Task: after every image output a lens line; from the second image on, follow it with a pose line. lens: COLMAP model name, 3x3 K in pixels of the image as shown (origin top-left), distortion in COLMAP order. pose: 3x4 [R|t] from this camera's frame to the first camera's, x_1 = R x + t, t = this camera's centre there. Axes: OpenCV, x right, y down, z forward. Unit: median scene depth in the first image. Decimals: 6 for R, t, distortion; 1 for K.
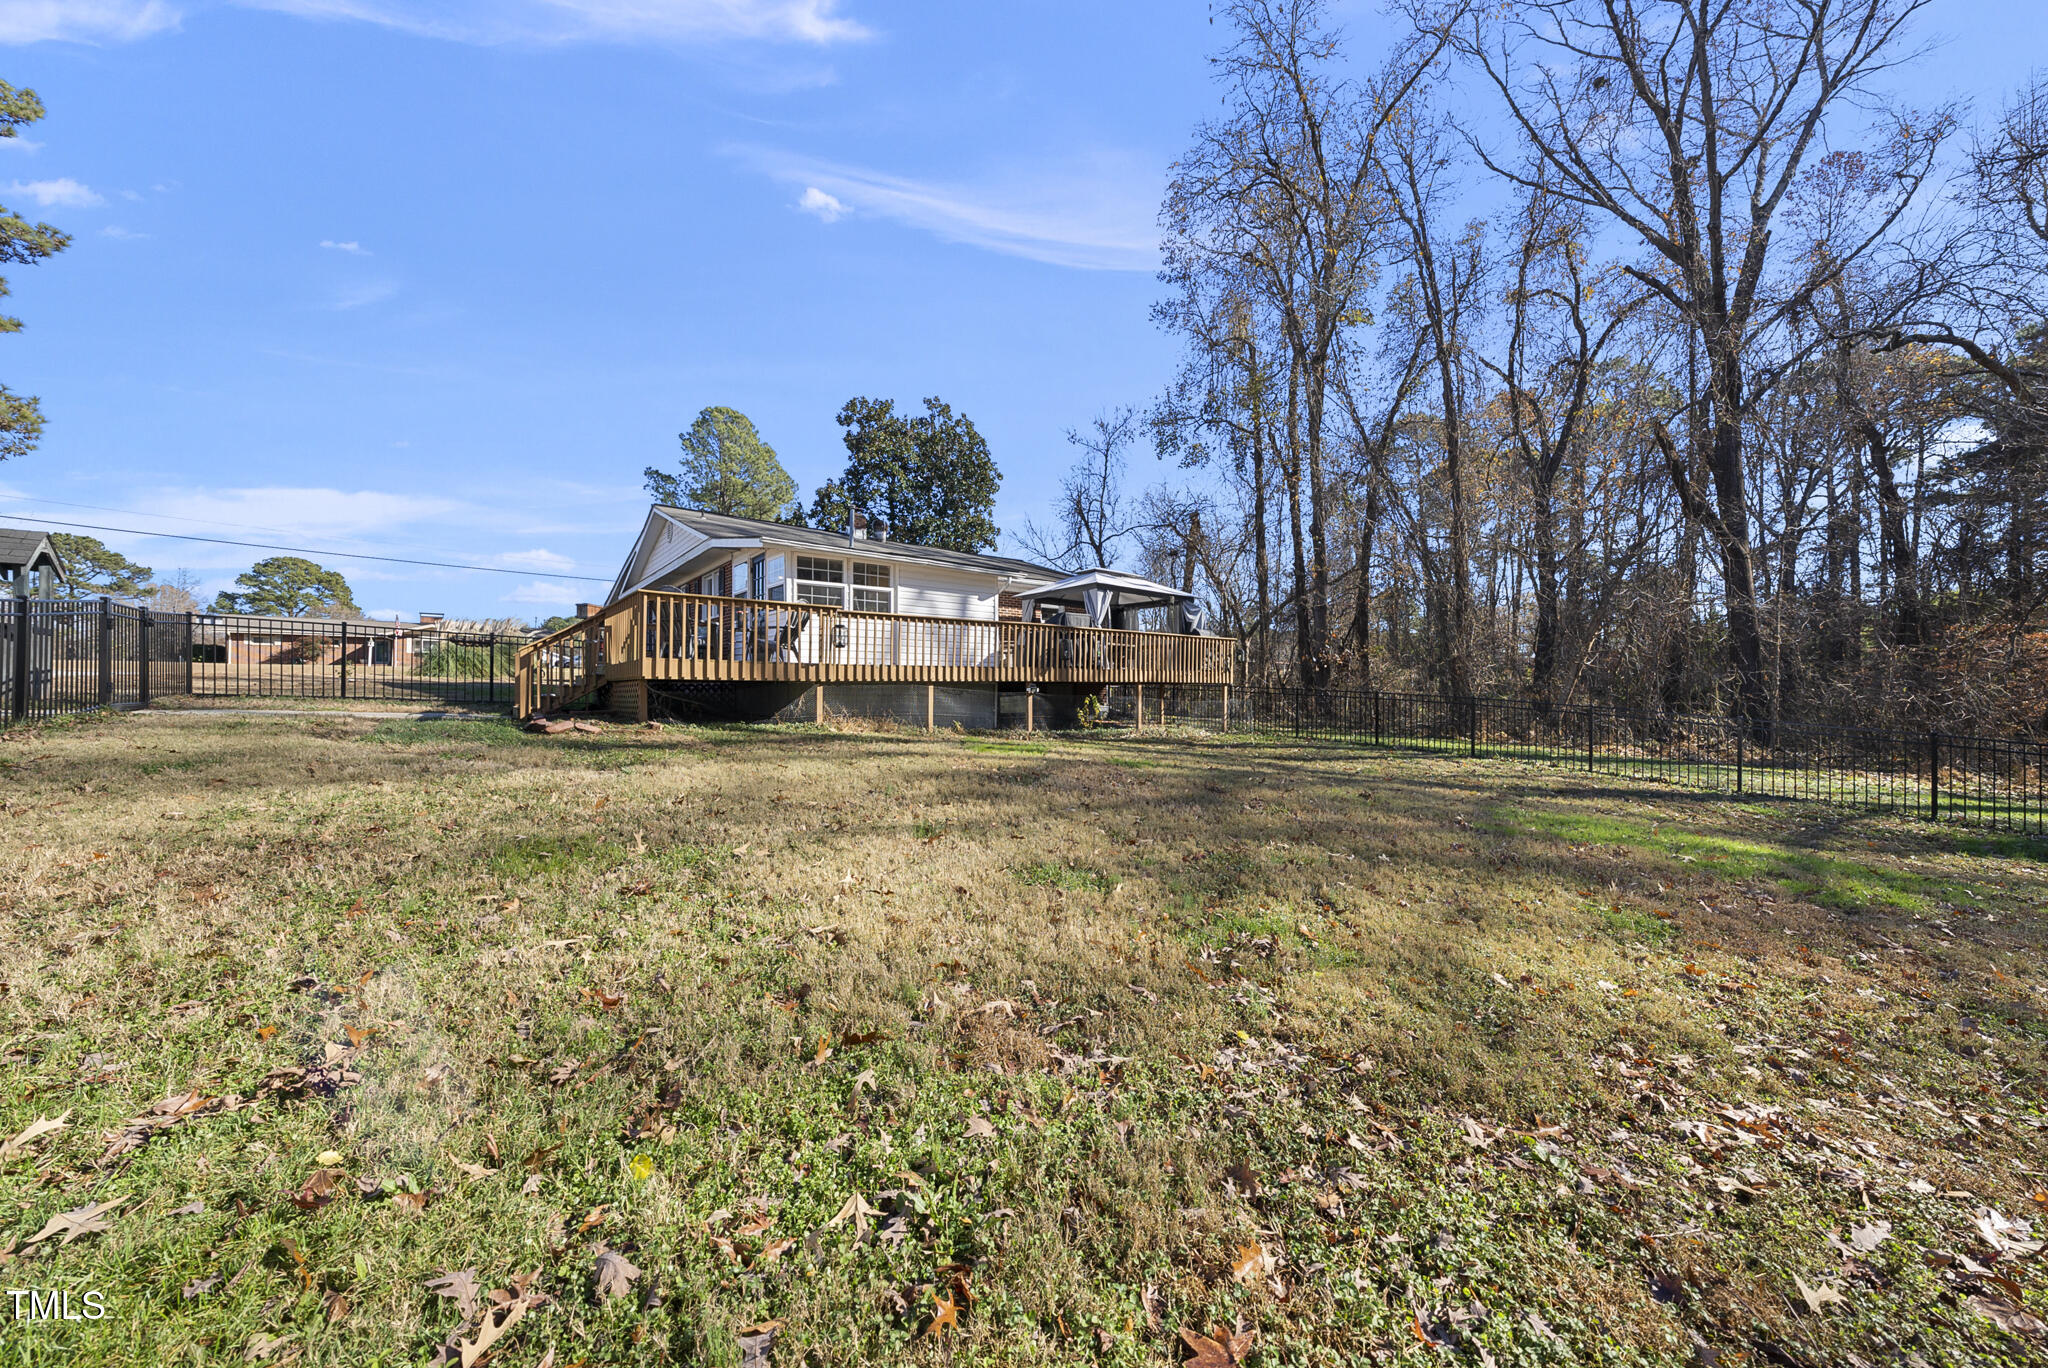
lens RADIAL K [[704.4, 0, 1024.0], [0, 704.4, 684.0], [0, 0, 1]] dist [-0.000873, -0.000106]
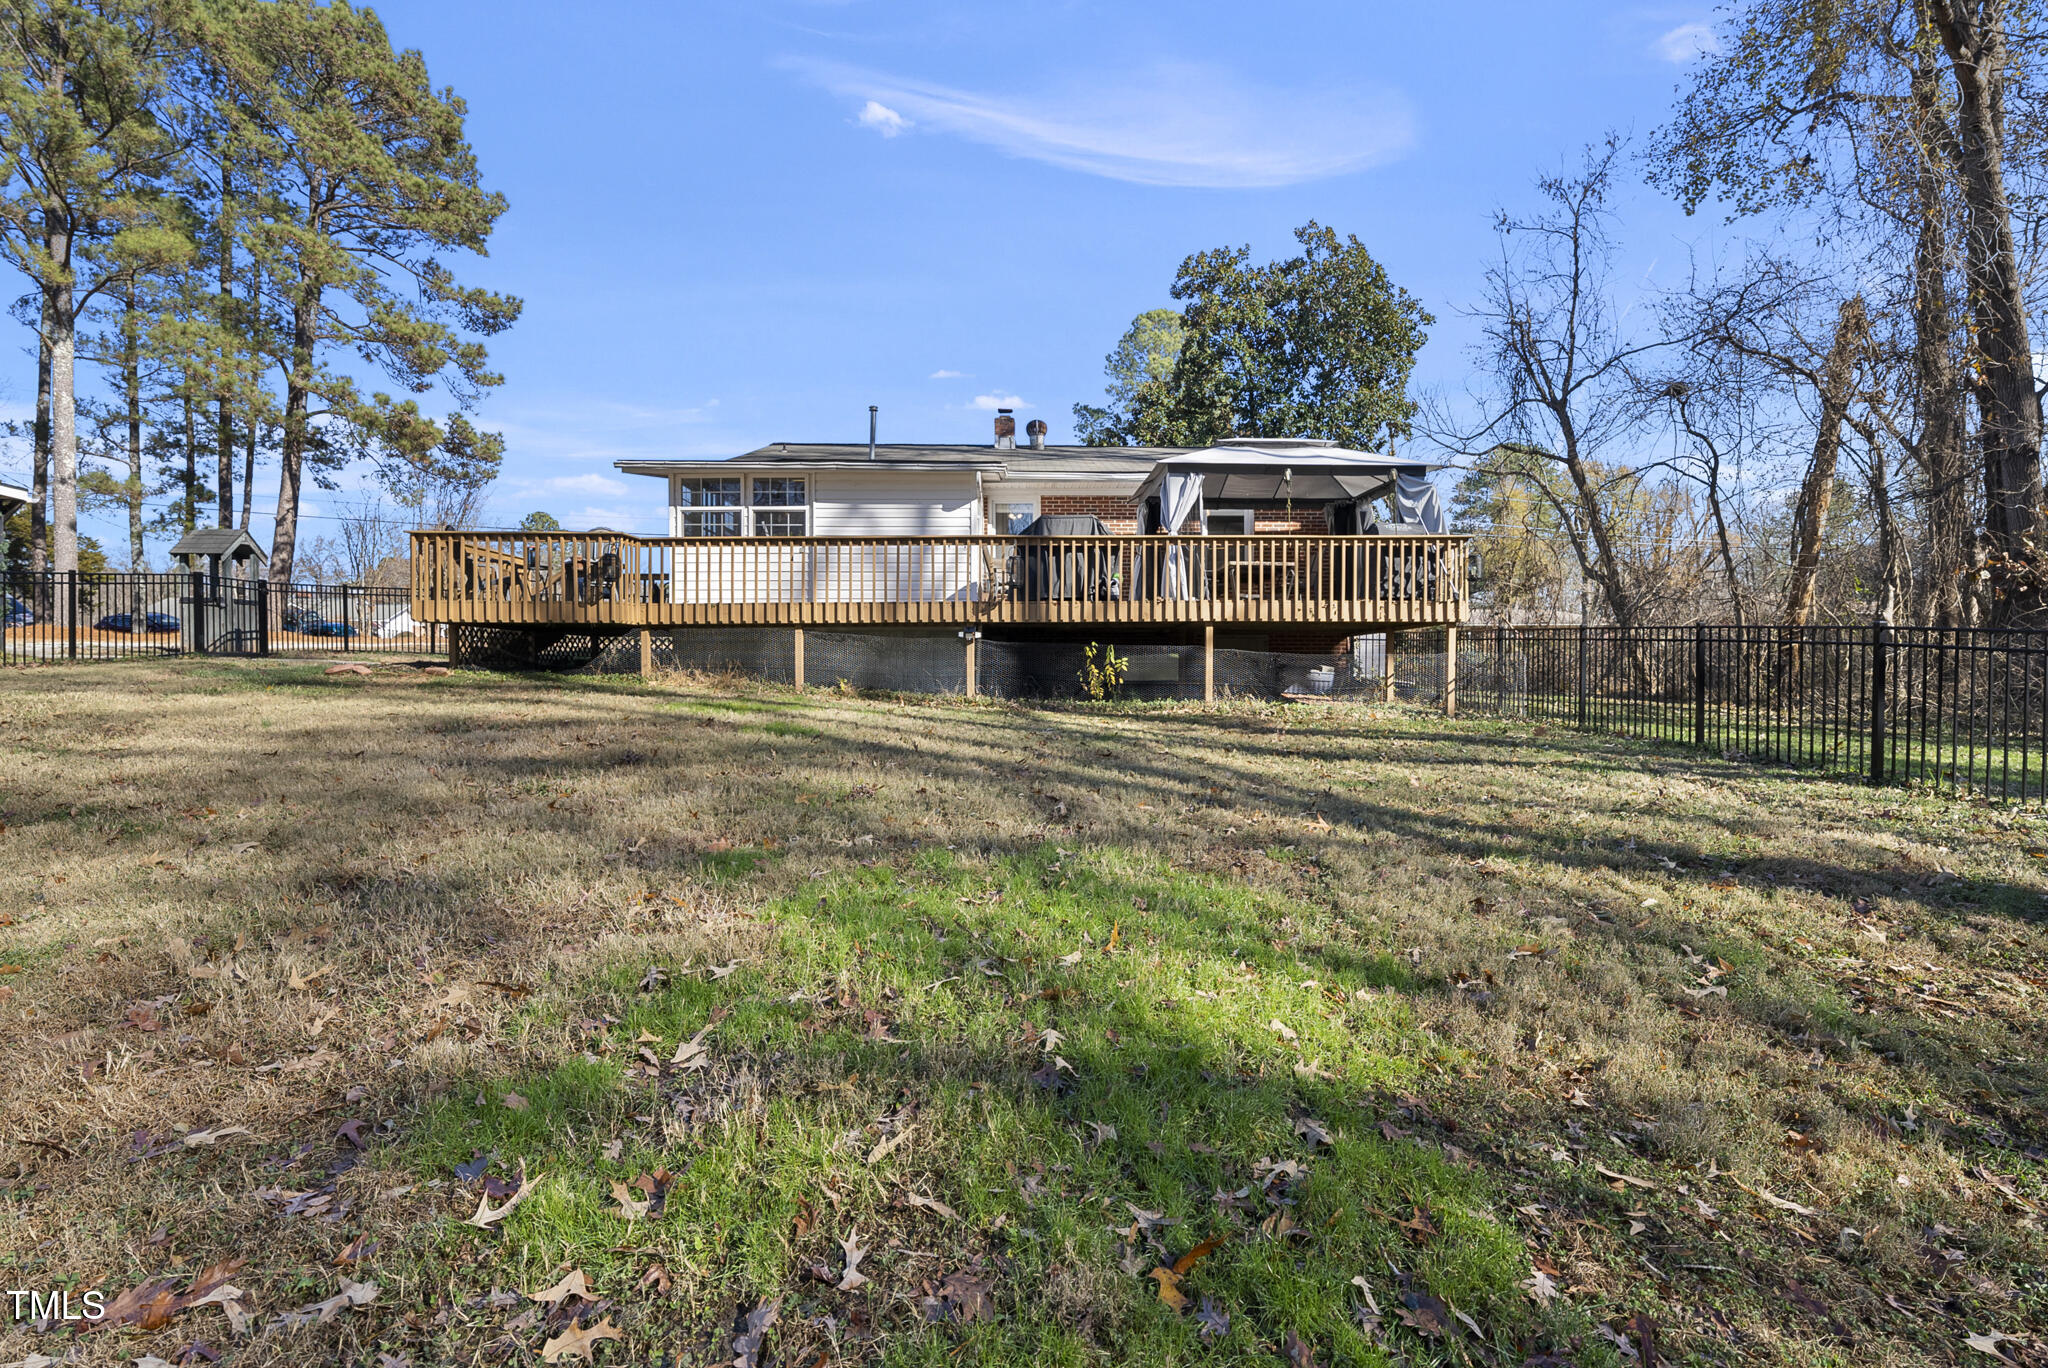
lens RADIAL K [[946.3, 0, 1024.0], [0, 946.3, 684.0], [0, 0, 1]] dist [0.013477, 0.000254]
pose [[0.790938, 0.004961, -0.611876, 0.541263], [0.007111, 0.999825, 0.017299, 0.035675], [0.611855, -0.018034, 0.790765, 0.282226]]
